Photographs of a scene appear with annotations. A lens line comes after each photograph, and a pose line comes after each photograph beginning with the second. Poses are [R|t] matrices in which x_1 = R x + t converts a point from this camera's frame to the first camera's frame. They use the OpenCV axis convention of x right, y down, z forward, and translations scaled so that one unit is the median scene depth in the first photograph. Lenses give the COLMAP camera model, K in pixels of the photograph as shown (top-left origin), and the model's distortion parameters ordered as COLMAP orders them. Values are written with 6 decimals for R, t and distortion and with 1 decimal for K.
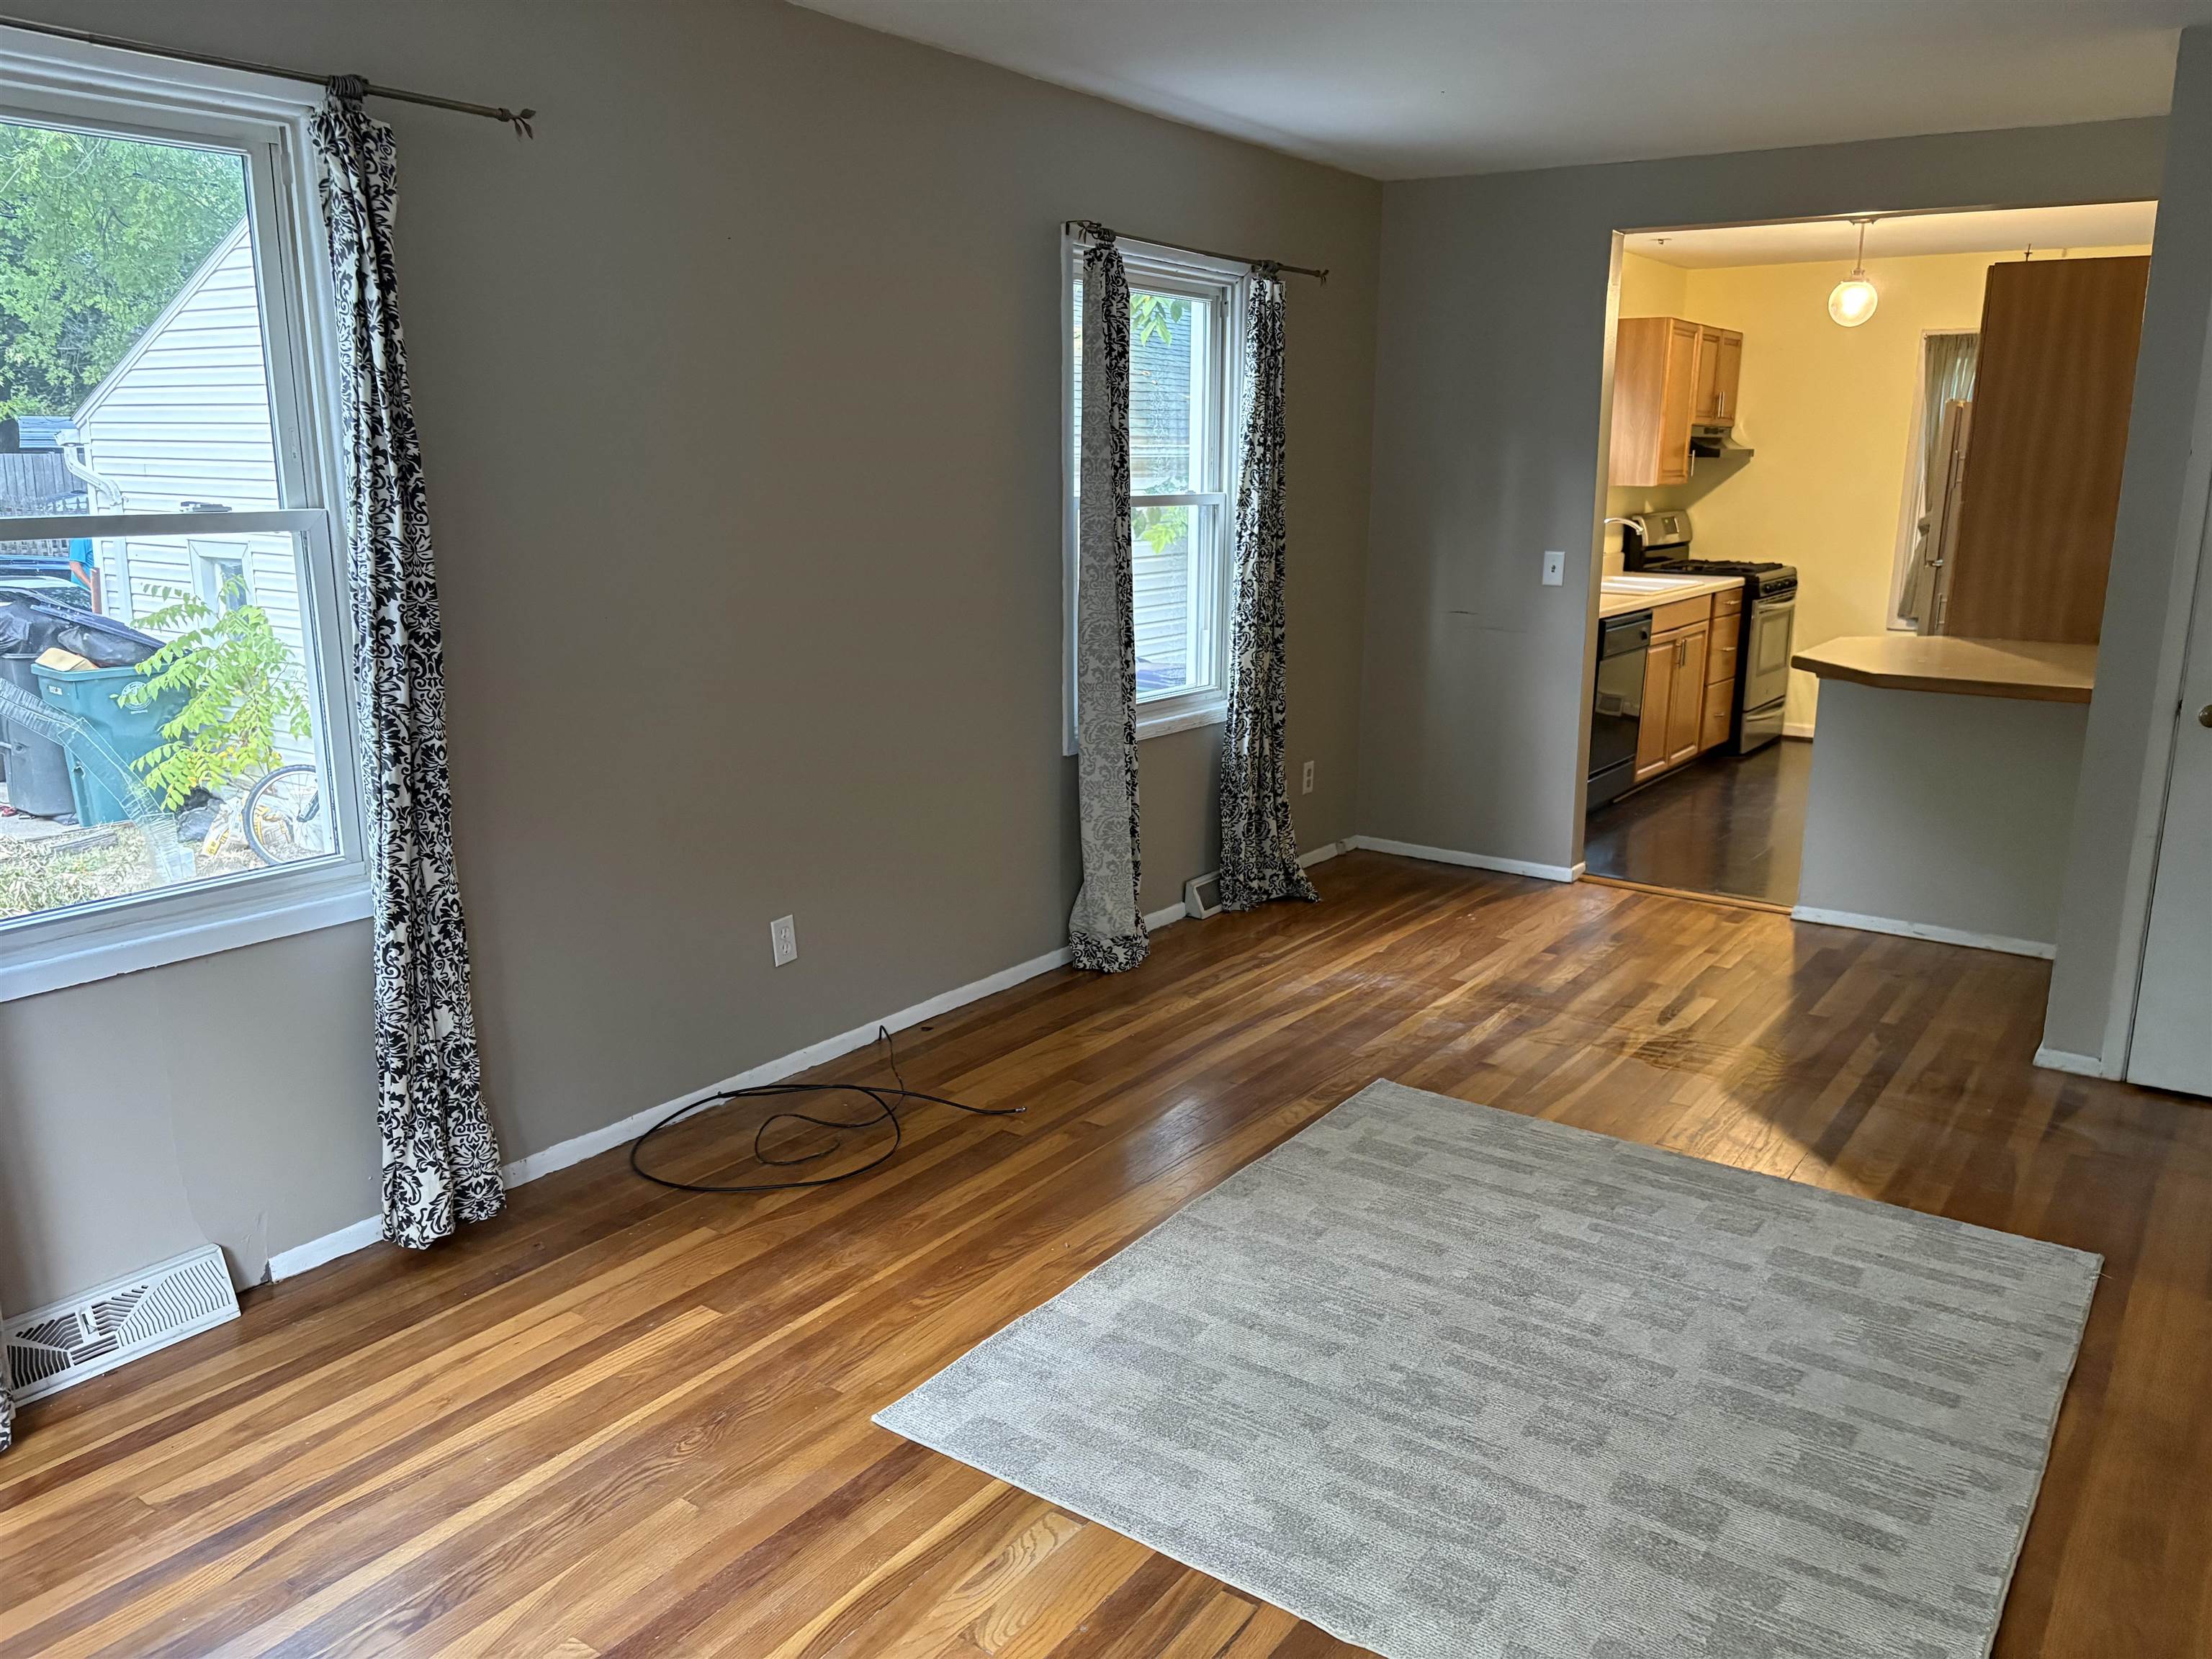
lens RADIAL K [[1664.7, 0, 1108.9], [0, 1664.7, 826.0], [0, 0, 1]] dist [0.066941, -0.074910]
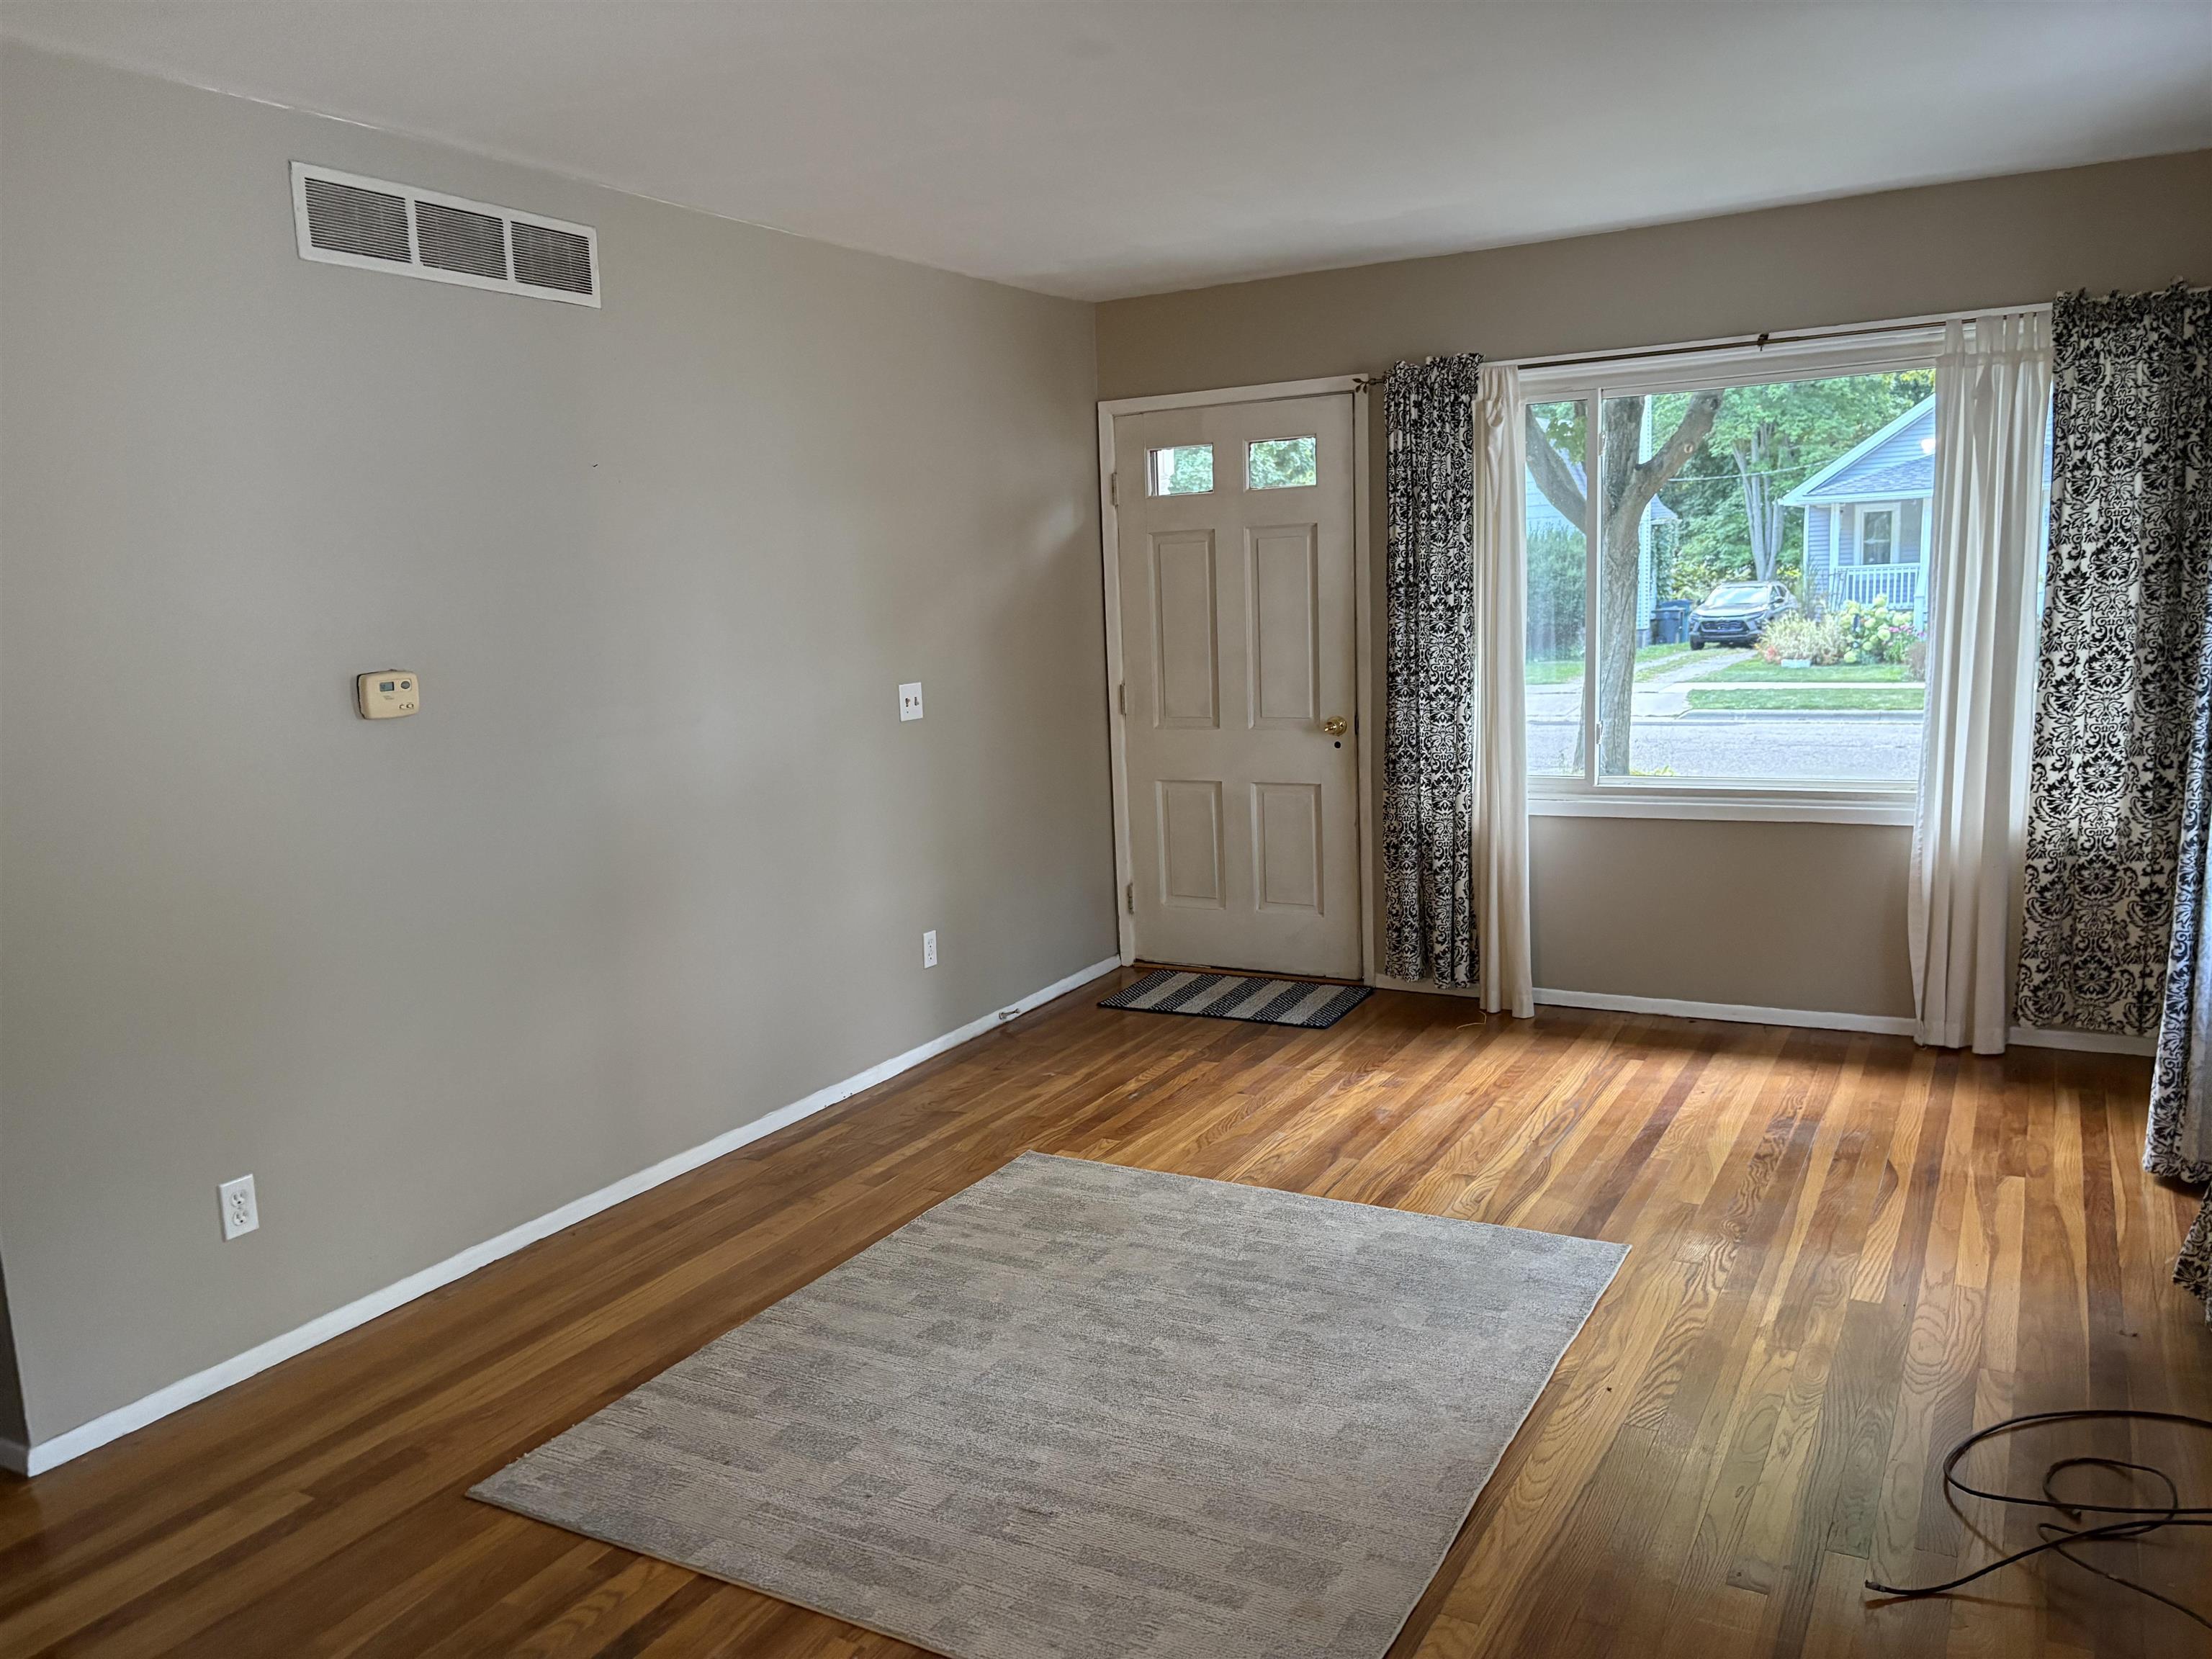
lens RADIAL K [[1655.8, 0, 1080.3], [0, 1655.8, 846.2], [0, 0, 1]] dist [0.053202, -0.068263]
pose [[-0.996047, 0.044978, -0.076603, 0.220010], [0.013195, 0.927685, 0.373132, -0.256769], [0.087846, 0.370646, -0.924611, 1.164910]]
